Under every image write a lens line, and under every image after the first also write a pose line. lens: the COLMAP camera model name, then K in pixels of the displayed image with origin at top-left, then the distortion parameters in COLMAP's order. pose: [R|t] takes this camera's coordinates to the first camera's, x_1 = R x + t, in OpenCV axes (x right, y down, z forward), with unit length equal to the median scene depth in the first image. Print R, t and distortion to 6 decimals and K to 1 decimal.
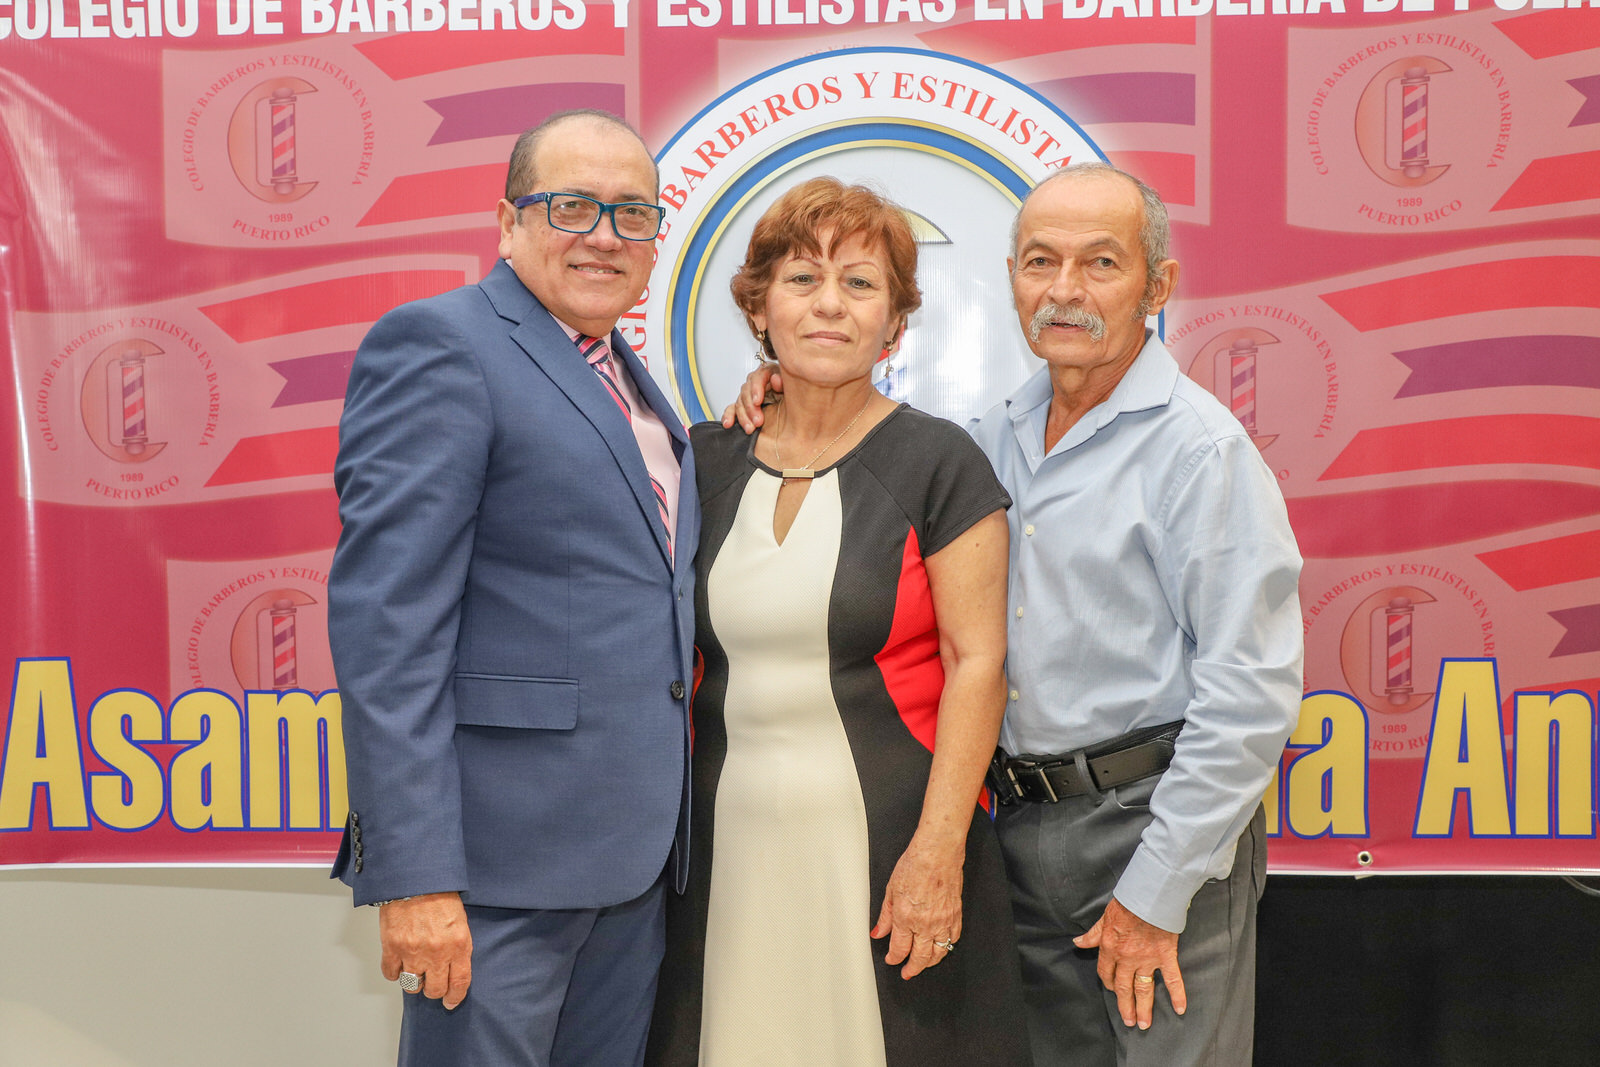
lens RADIAL K [[2363.9, 0, 796.0], [0, 2363.9, 570.7], [0, 0, 1]] dist [0.001468, 0.000000]
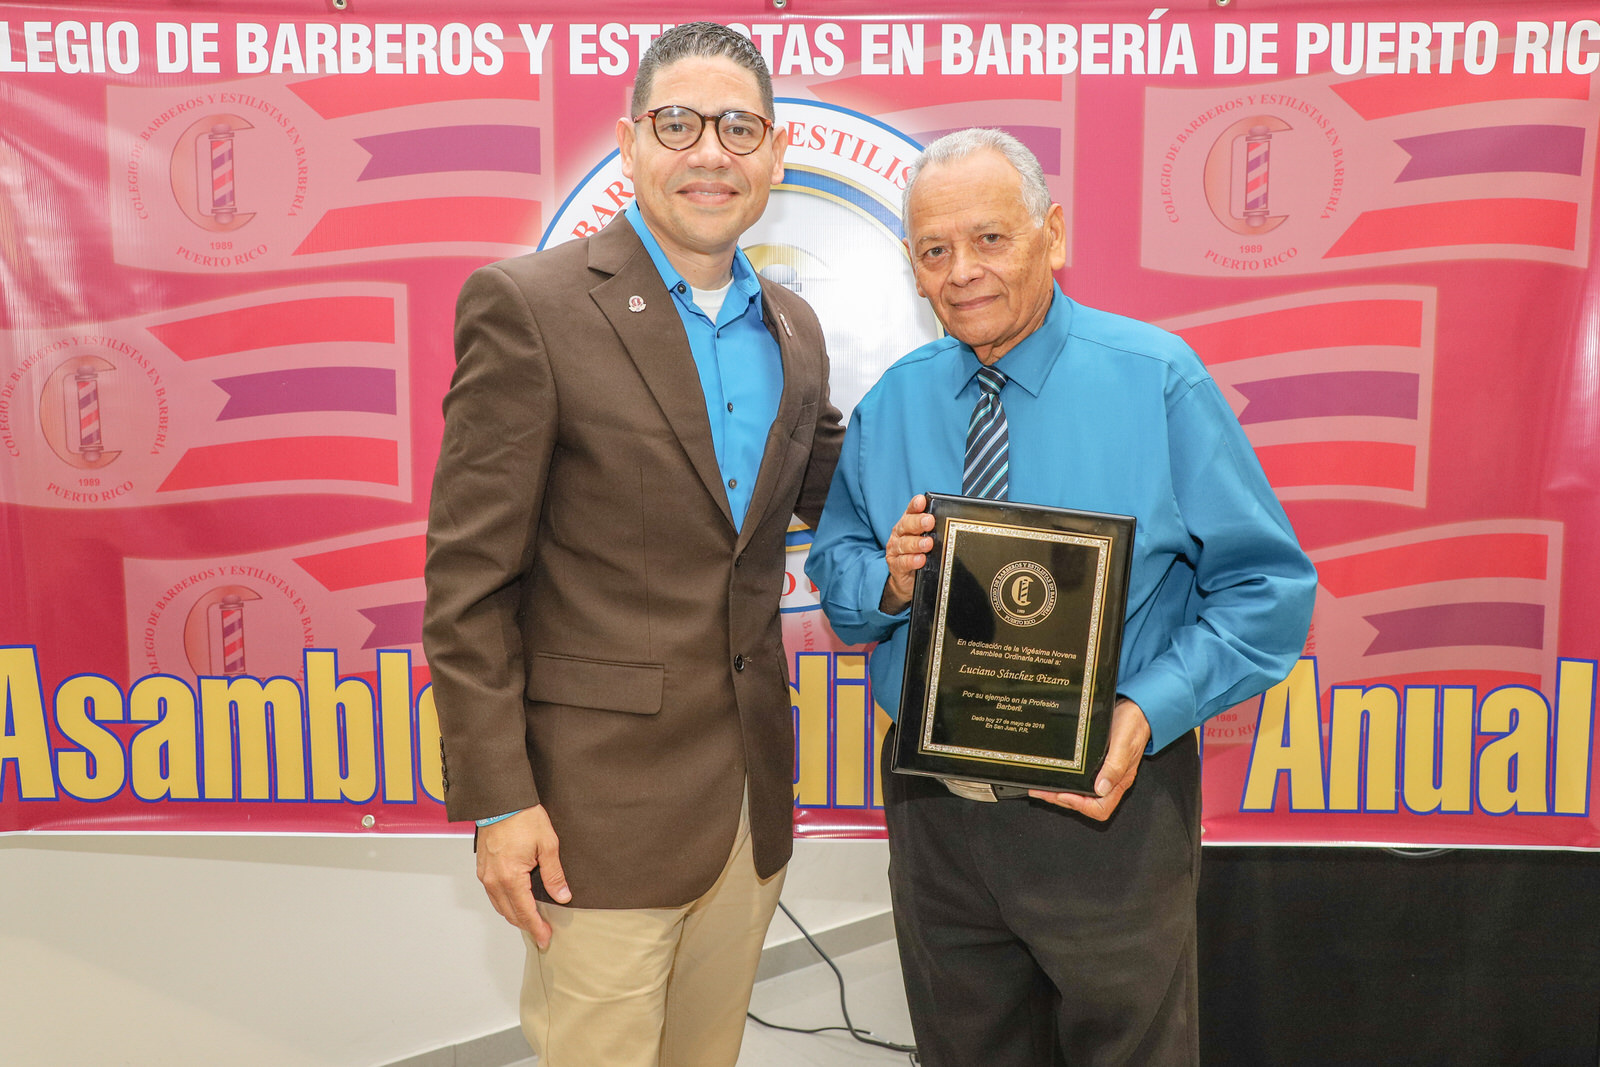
lens RADIAL K [[1438.1, 0, 863.1], [0, 1438.1, 532.4], [0, 0, 1]] dist [0.011430, 0.003363]
pose [[0.998847, 0.007211, 0.047460, 0.045961], [-0.009375, 0.998919, 0.045520, -0.051220], [-0.047081, -0.045913, 0.997835, 0.322914]]
